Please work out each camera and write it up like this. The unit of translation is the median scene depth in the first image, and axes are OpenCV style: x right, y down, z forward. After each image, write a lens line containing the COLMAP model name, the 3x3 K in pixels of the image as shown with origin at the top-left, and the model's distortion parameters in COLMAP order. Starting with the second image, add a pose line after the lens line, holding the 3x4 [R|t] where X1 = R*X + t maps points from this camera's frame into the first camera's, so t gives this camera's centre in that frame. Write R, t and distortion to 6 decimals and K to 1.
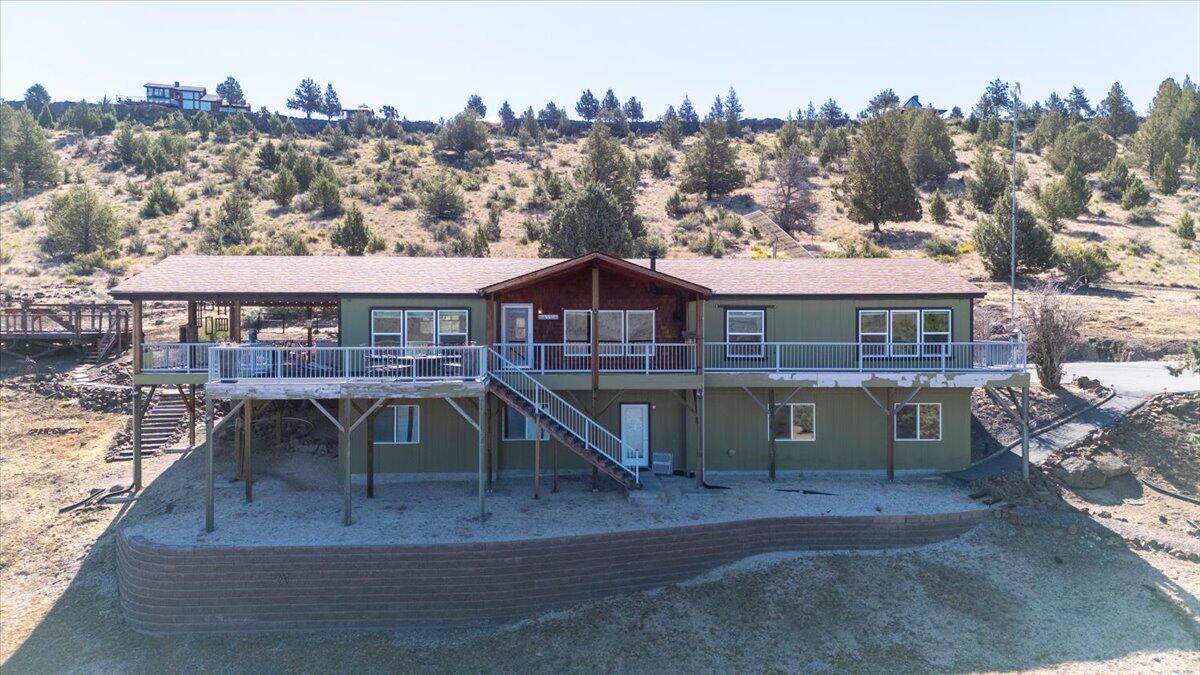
lens RADIAL K [[878.2, 0, 598.0], [0, 878.2, 332.7], [0, 0, 1]] dist [0.084652, -0.080468]
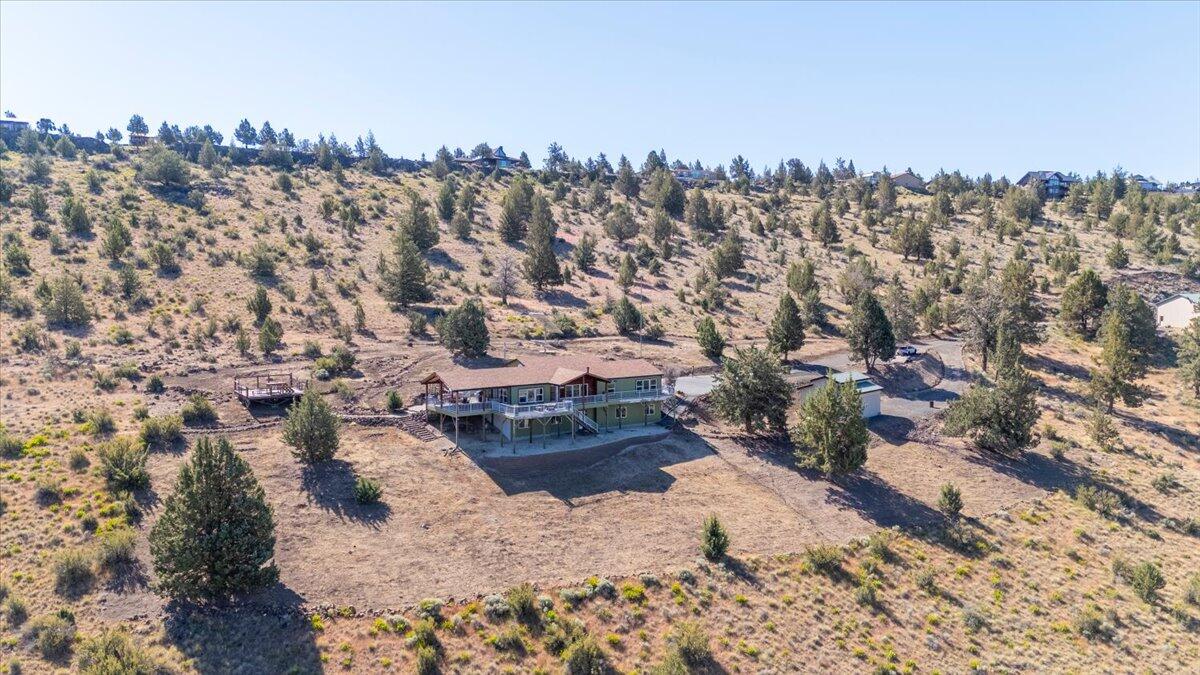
lens RADIAL K [[878.2, 0, 598.0], [0, 878.2, 332.7], [0, 0, 1]] dist [0.084652, -0.080468]
pose [[0.862496, -0.030182, 0.505163, -0.314197], [0.004535, 0.998641, 0.051922, -0.077551], [-0.506044, -0.042492, 0.861460, -0.382802]]
